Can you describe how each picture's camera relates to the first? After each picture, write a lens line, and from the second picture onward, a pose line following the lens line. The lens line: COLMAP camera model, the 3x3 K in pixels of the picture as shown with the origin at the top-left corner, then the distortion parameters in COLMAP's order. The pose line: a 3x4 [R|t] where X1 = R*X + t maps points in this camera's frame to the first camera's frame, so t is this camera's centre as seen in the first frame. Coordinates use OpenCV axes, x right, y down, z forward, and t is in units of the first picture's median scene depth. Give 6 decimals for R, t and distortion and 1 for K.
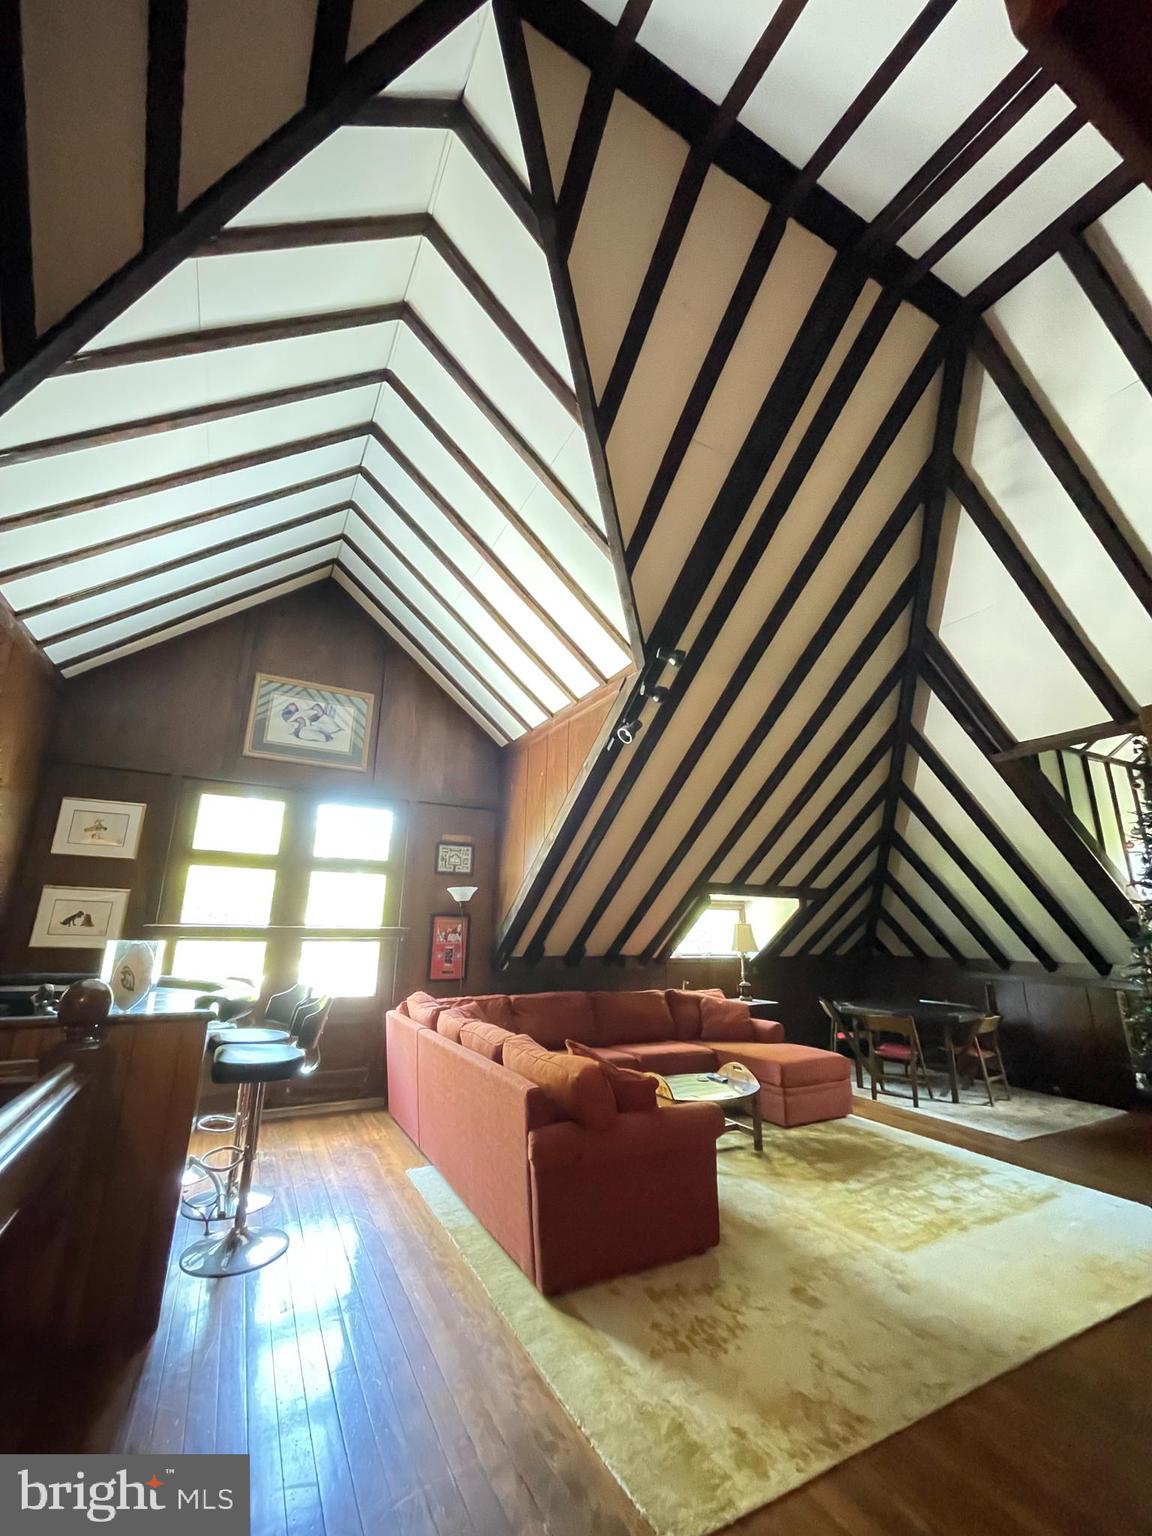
lens RADIAL K [[618.5, 0, 570.0], [0, 618.5, 770.9], [0, 0, 1]] dist [-0.002407, 0.000019]
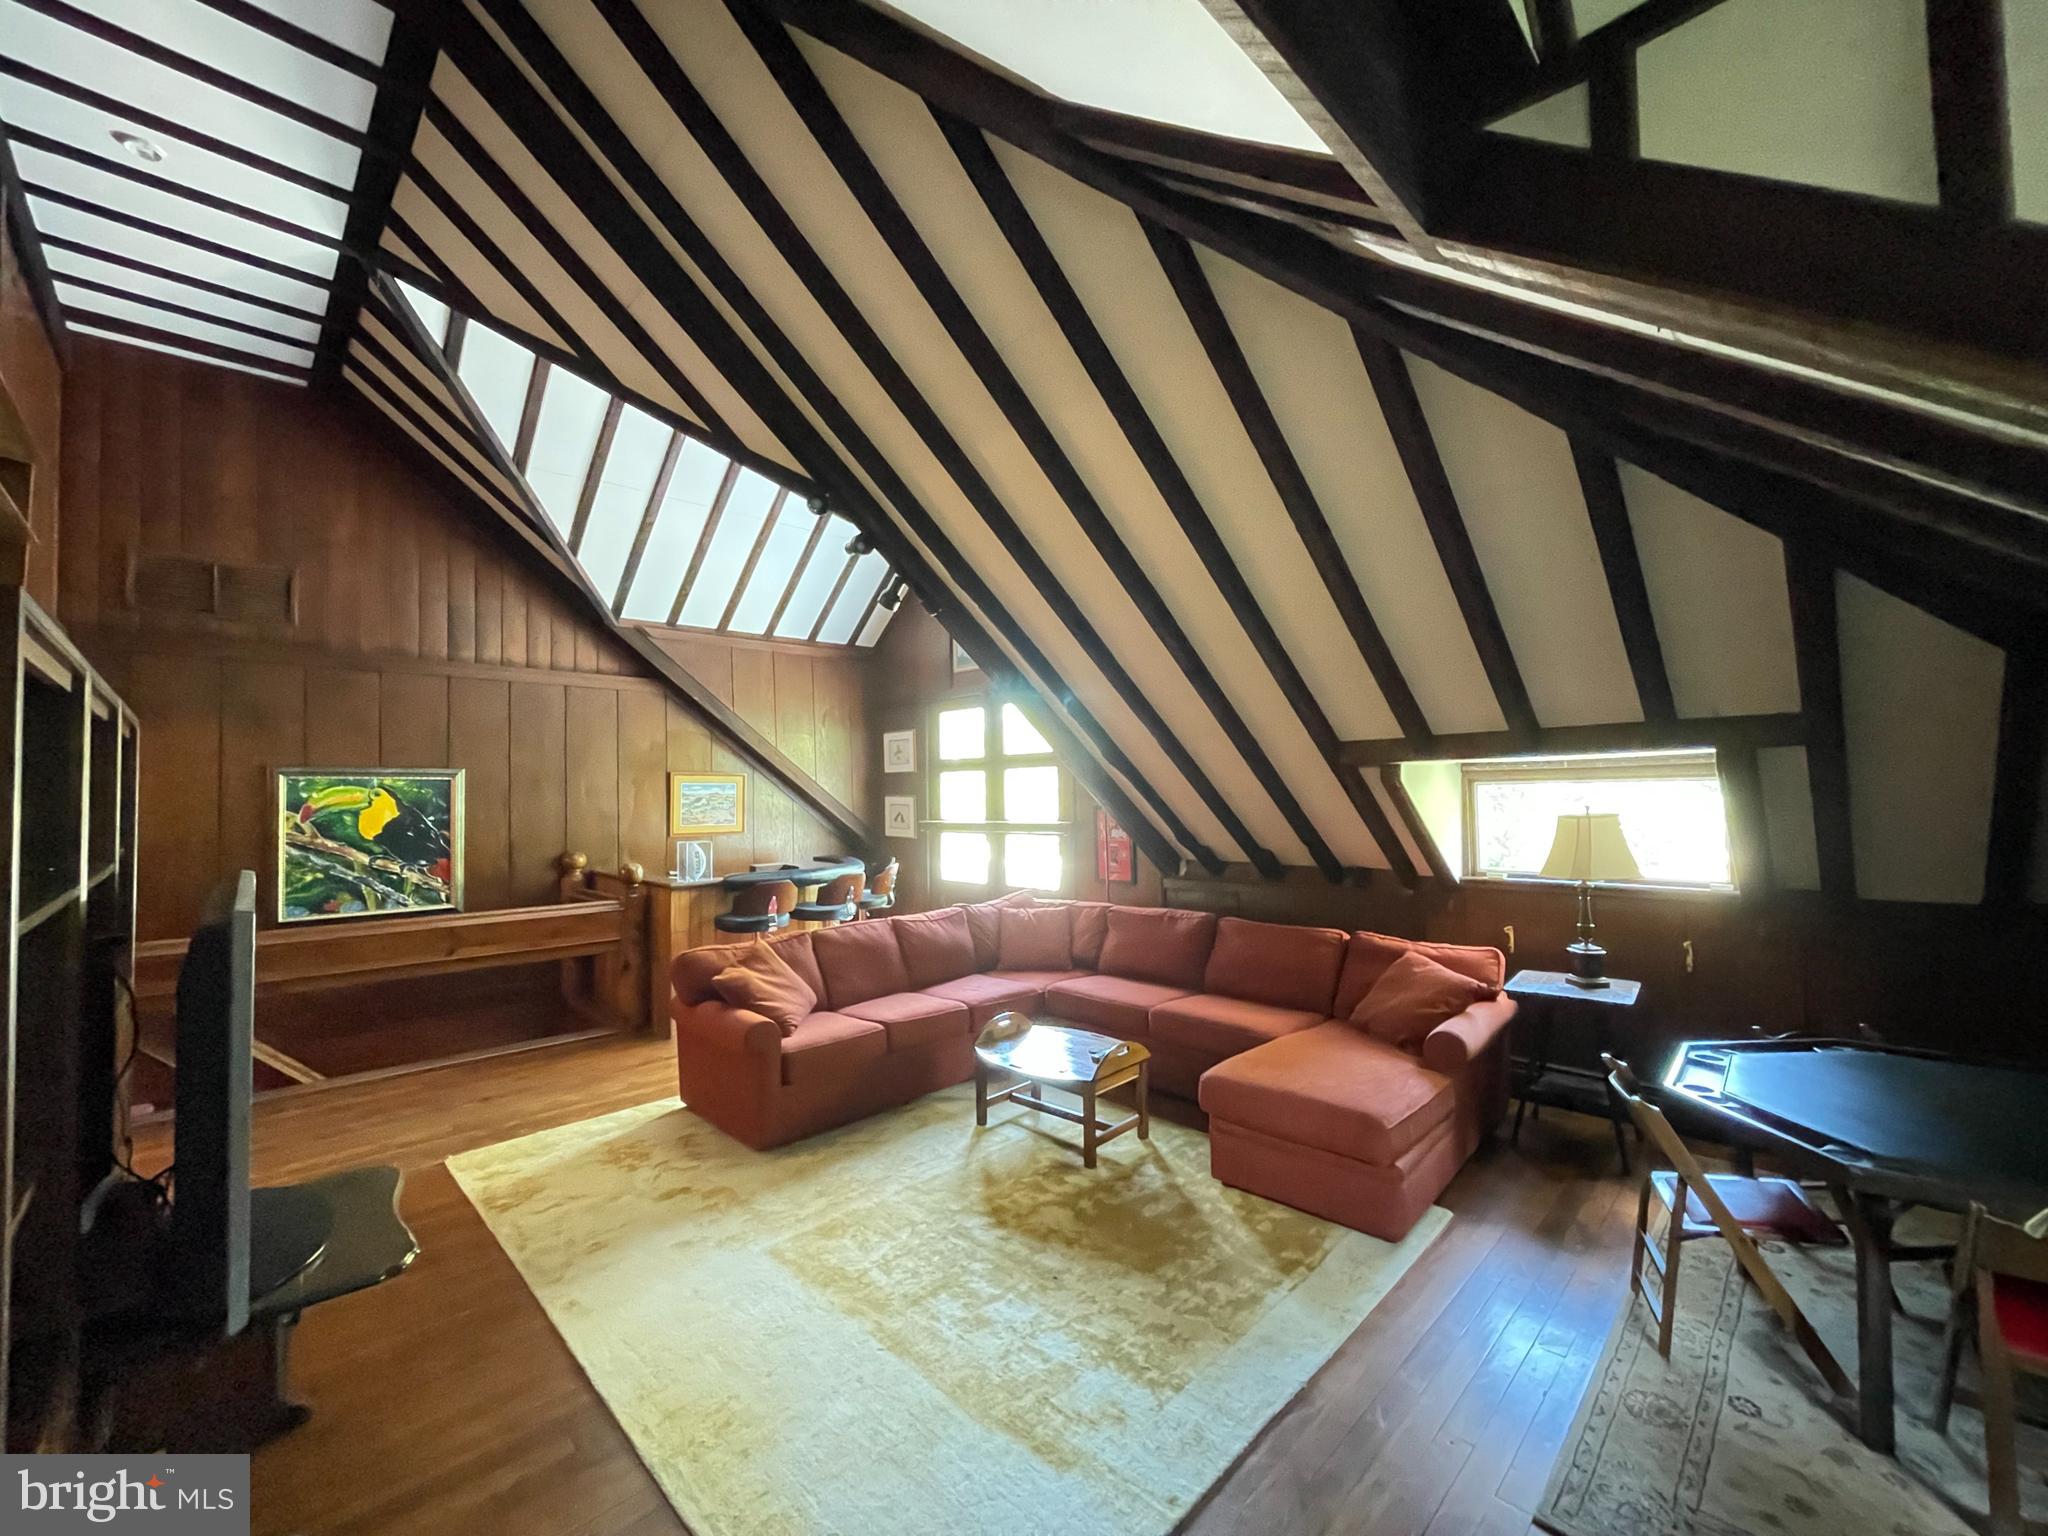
lens RADIAL K [[824.7, 0, 1016.1], [0, 824.7, 763.6], [0, 0, 1]] dist [-0.002407, 0.000019]
pose [[0.289465, -0.051569, -0.955798, 1.296220], [0.263127, 0.964365, 0.027657, 0.169087], [0.920312, -0.259502, 0.292719, 0.879190]]
